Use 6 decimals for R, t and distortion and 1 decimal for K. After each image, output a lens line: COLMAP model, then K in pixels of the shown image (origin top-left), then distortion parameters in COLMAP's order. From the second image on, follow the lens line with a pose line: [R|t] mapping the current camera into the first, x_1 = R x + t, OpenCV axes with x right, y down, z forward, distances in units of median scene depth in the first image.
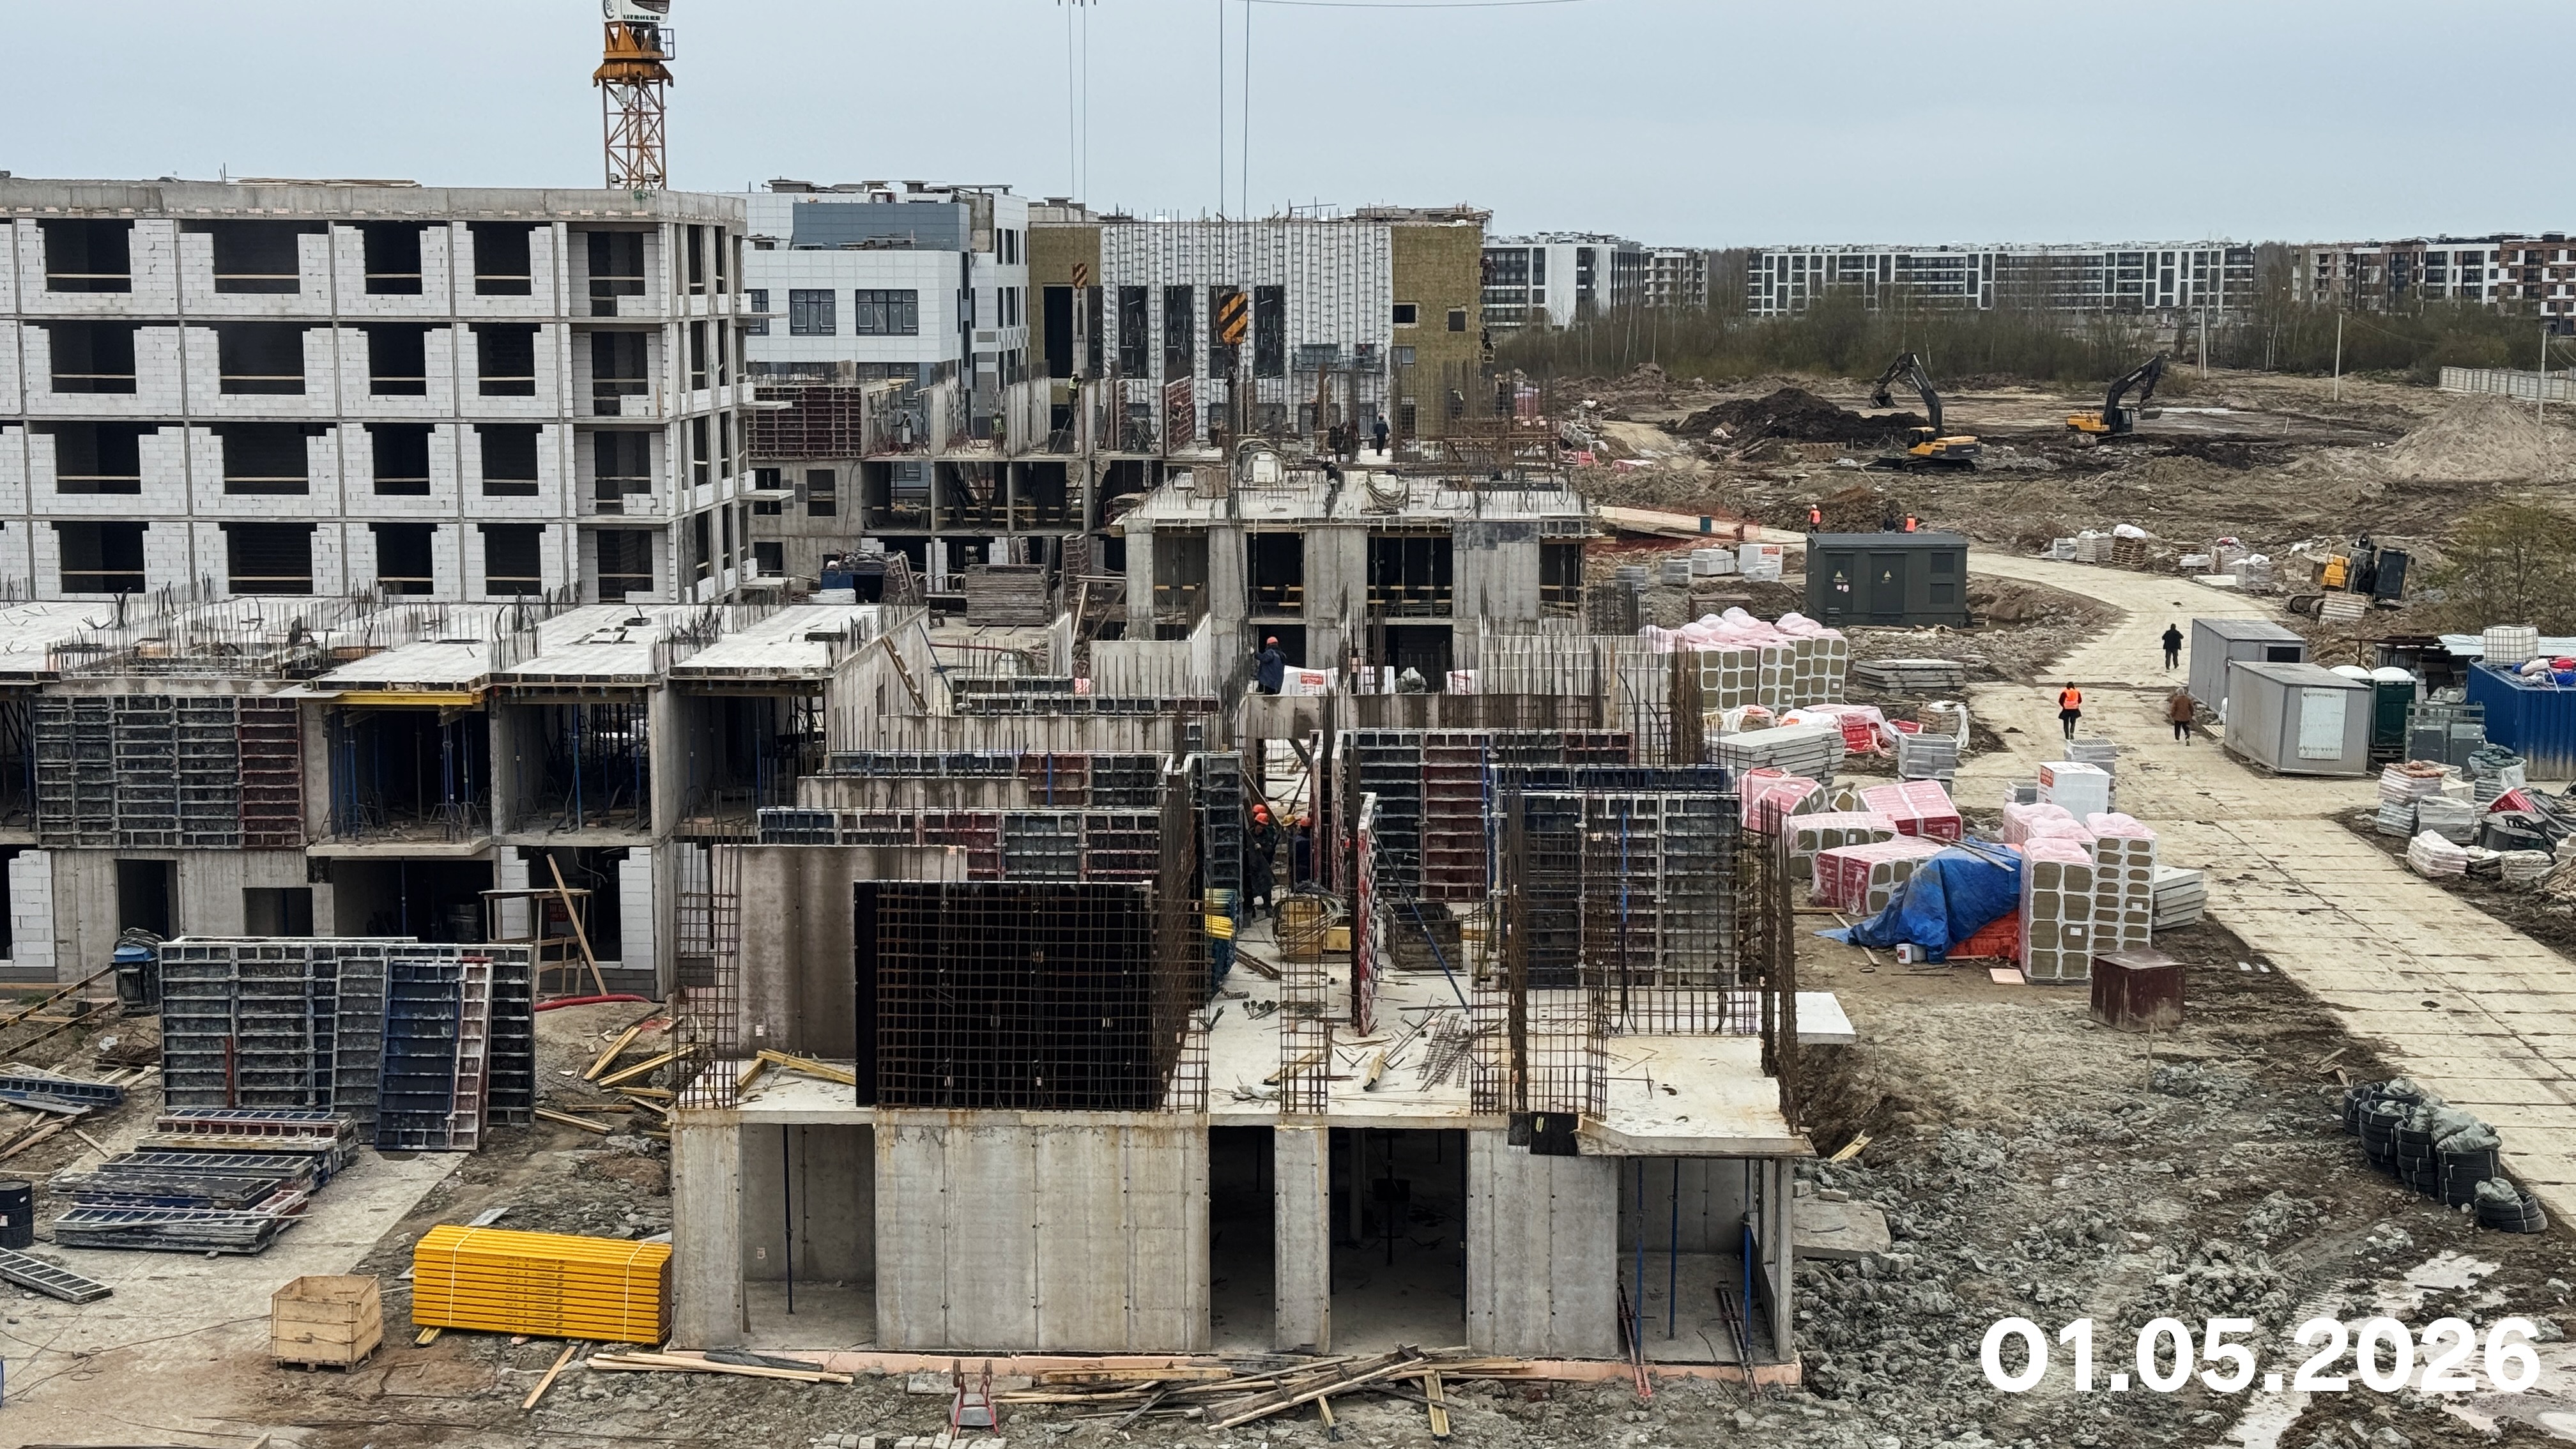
lens RADIAL K [[3506.5, 0, 1260.6], [0, 3506.5, 698.9], [0, 0, 1]] dist [0.127904, 0.000000]
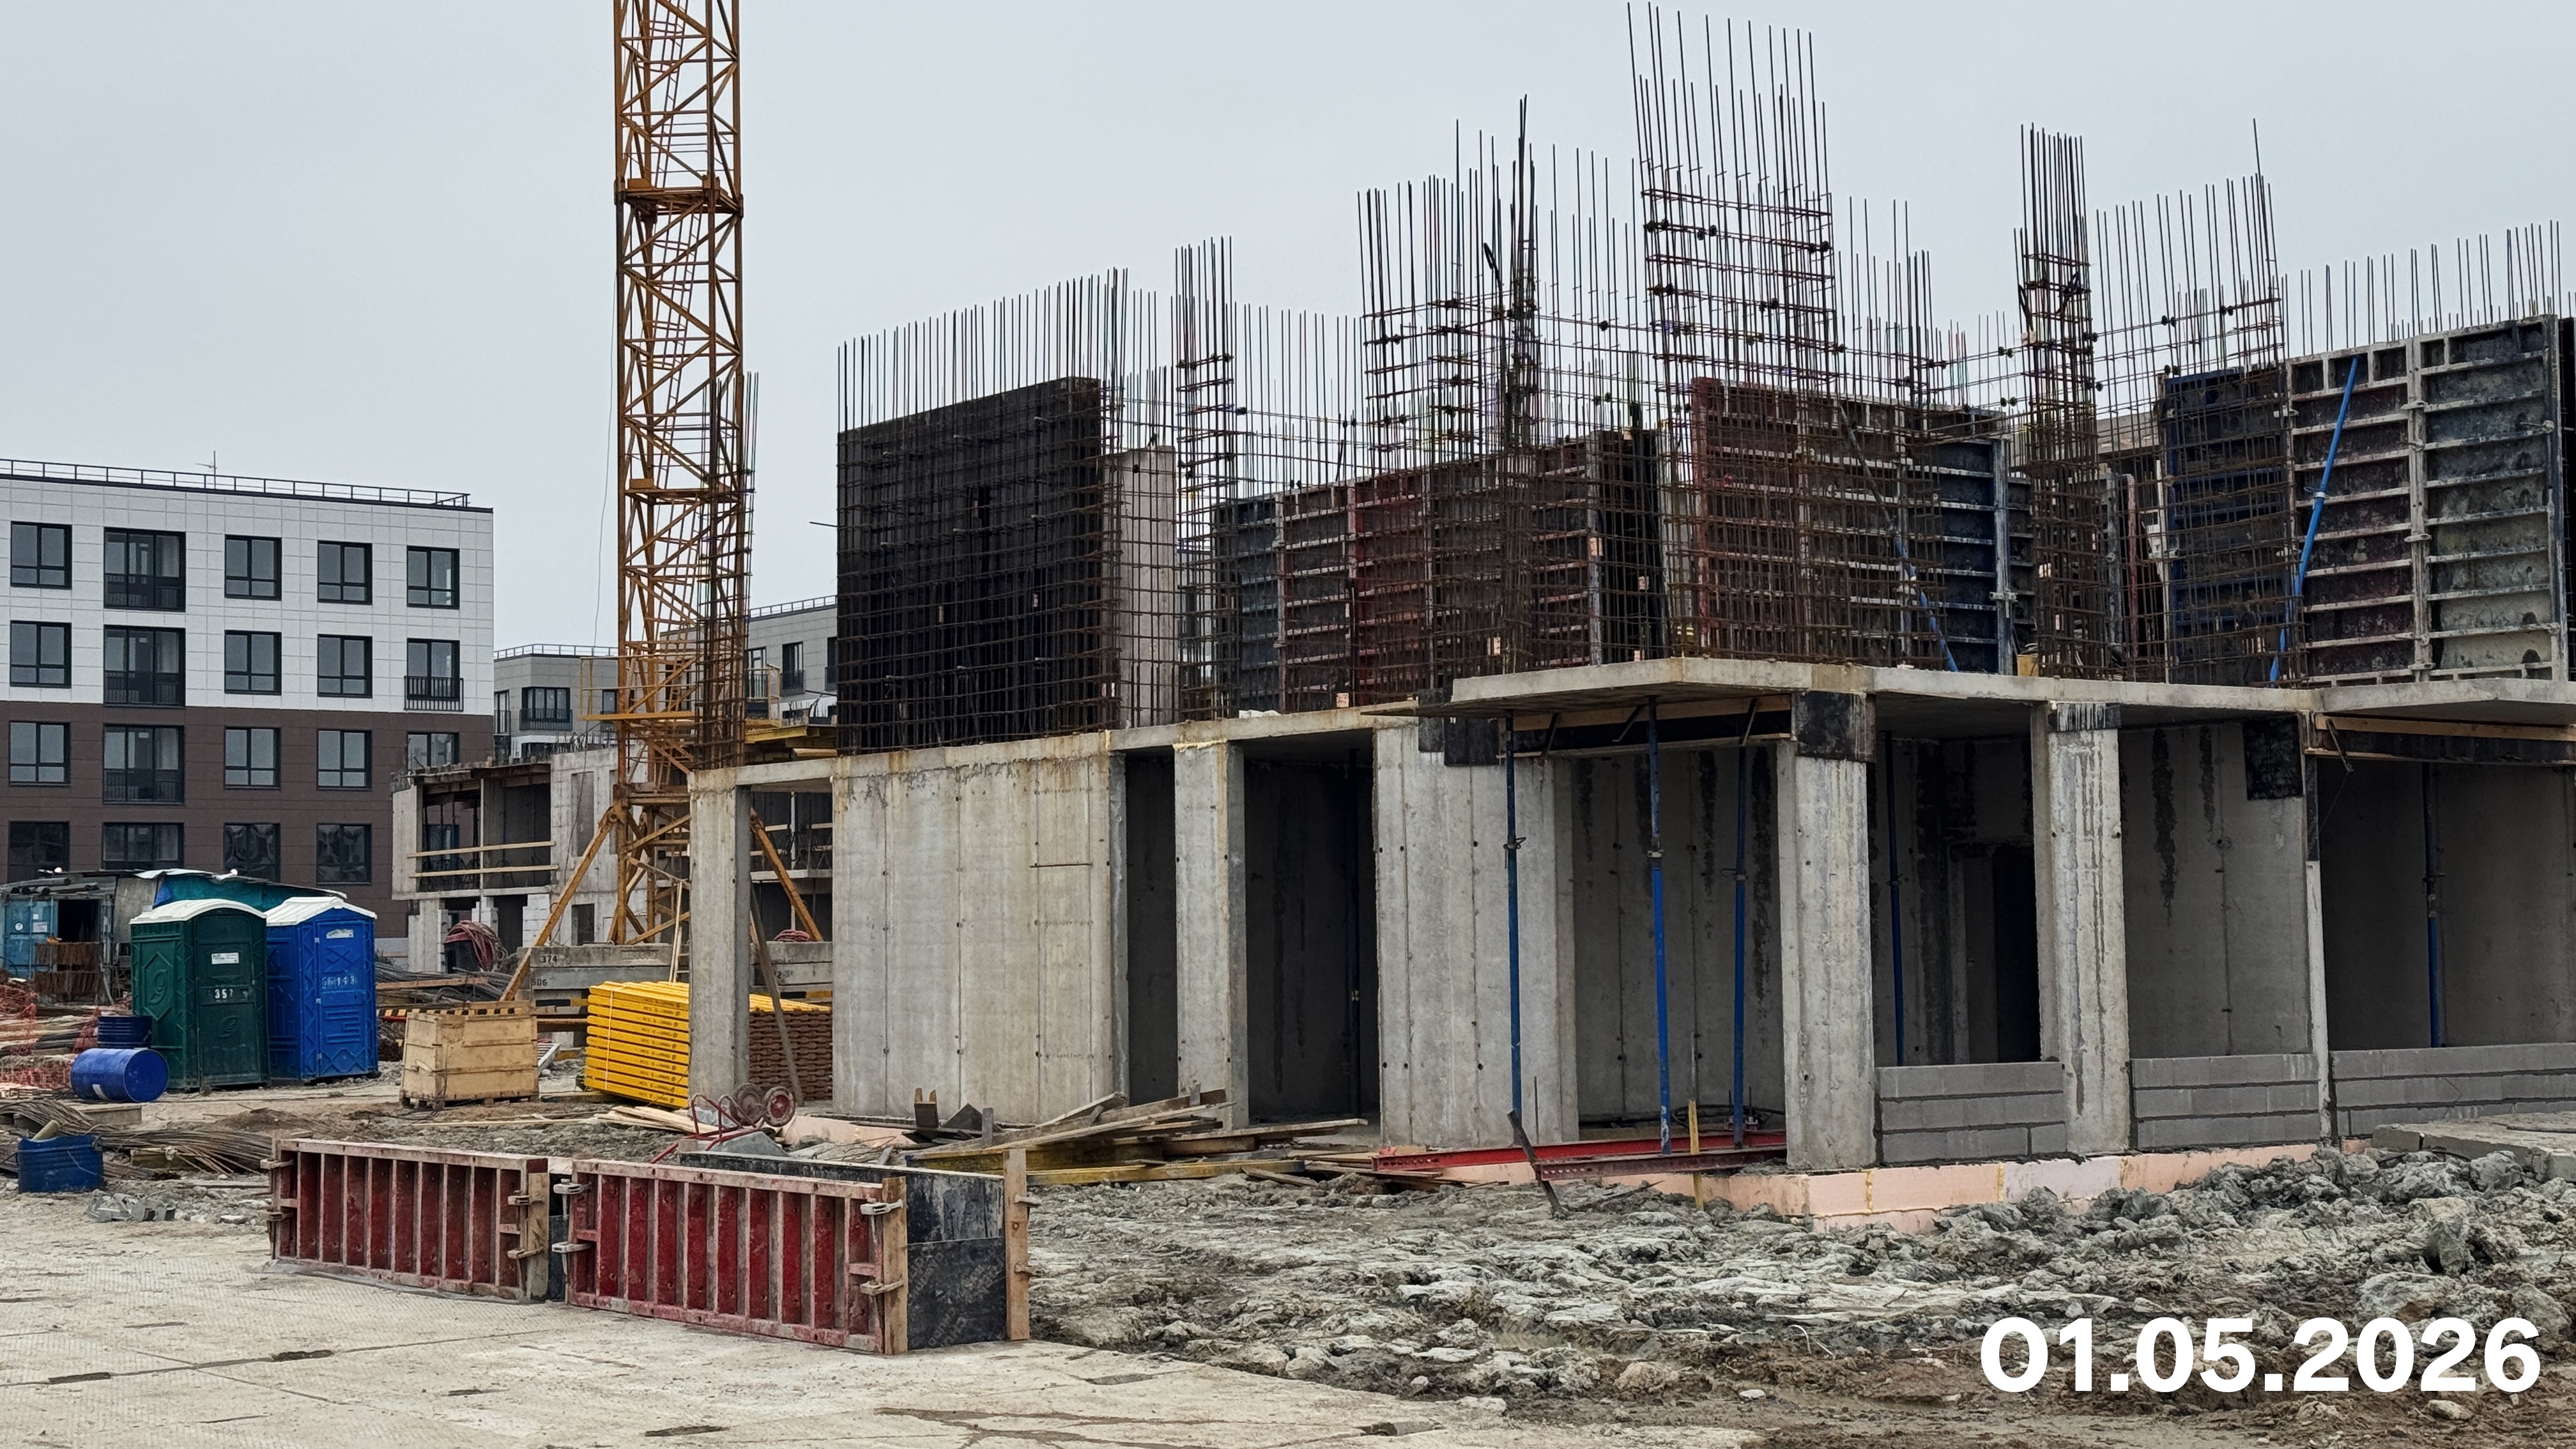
lens RADIAL K [[3506.5, 0, 1279.7], [0, 3506.5, 698.8], [0, 0, 1]] dist [0.127904, 0.000000]
pose [[0.644528, -0.060975, -0.762145, 0.472782], [-0.078133, 0.986344, -0.144987, 0.198756], [0.760578, 0.152997, 0.630962, 0.630693]]
